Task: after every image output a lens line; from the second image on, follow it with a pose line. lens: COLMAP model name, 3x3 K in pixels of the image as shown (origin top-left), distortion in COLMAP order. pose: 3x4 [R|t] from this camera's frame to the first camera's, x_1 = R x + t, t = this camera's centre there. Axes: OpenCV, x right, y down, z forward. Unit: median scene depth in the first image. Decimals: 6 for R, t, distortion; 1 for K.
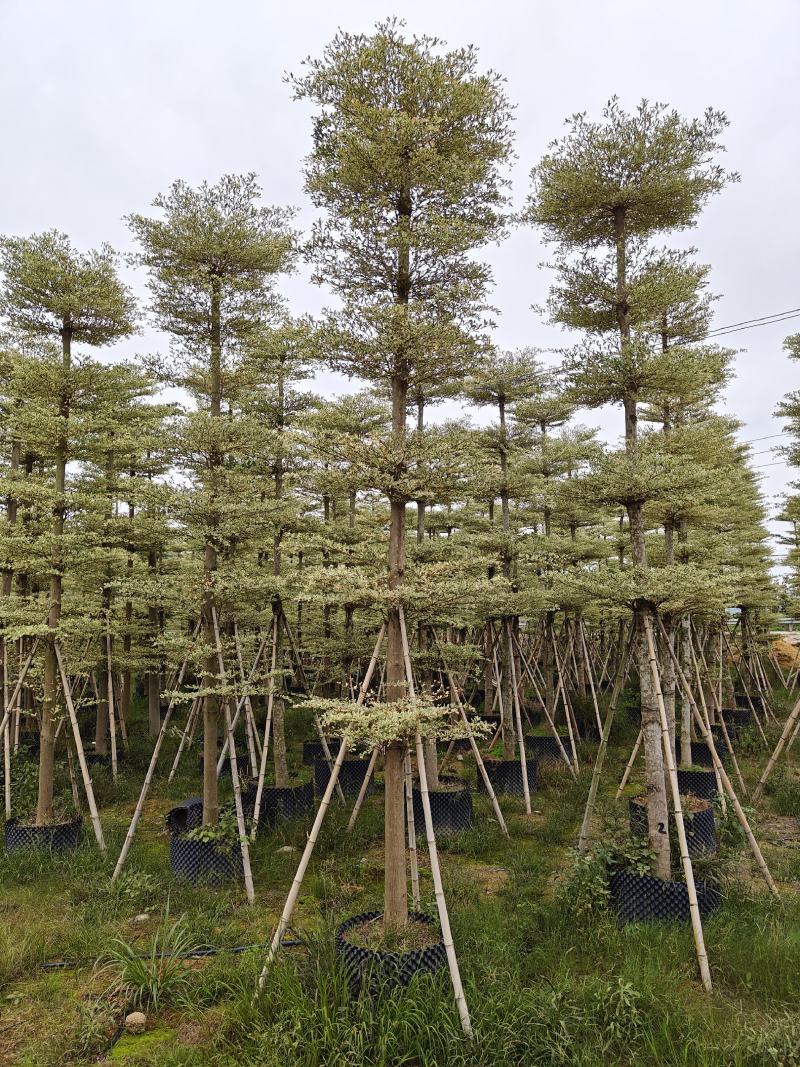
lens RADIAL K [[742.2, 0, 400.9], [0, 742.2, 540.9], [0, 0, 1]] dist [0.012061, -0.000062]
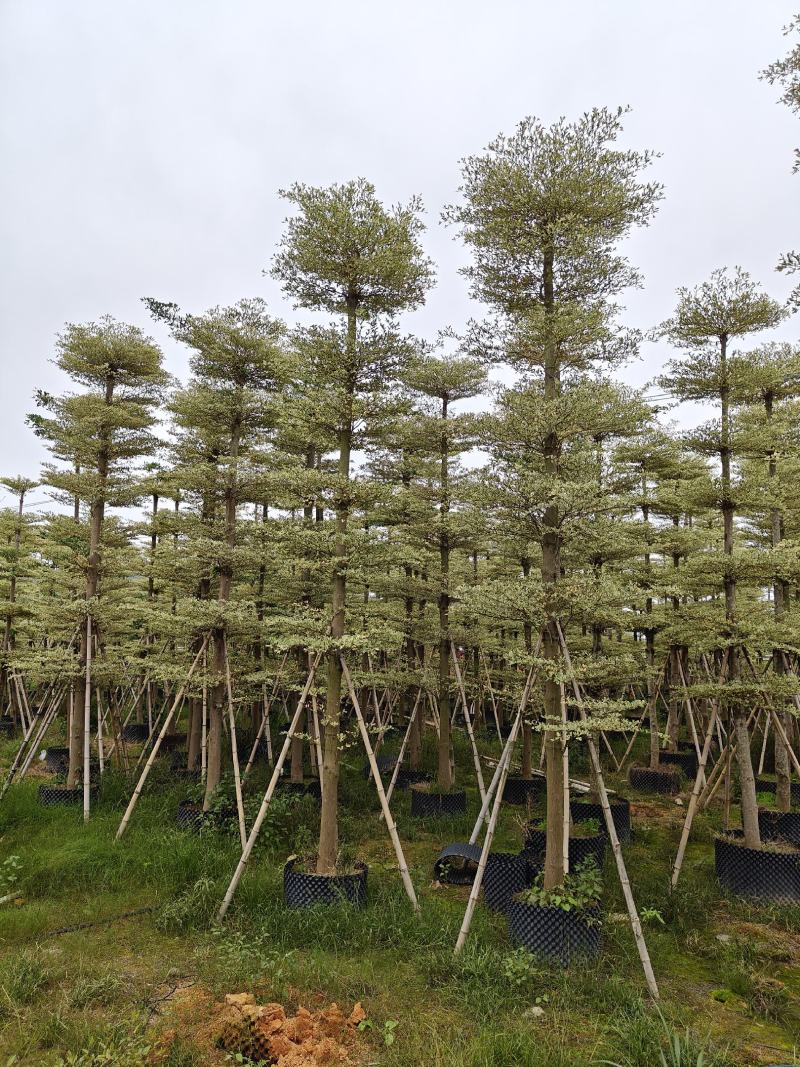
lens RADIAL K [[742.2, 0, 400.9], [0, 742.2, 540.9], [0, 0, 1]] dist [0.012061, -0.000062]
pose [[0.999471, 0.024334, -0.021600, -0.387945], [-0.024973, 0.999242, -0.029849, 0.026456], [0.020858, 0.030373, 0.999321, 0.150944]]
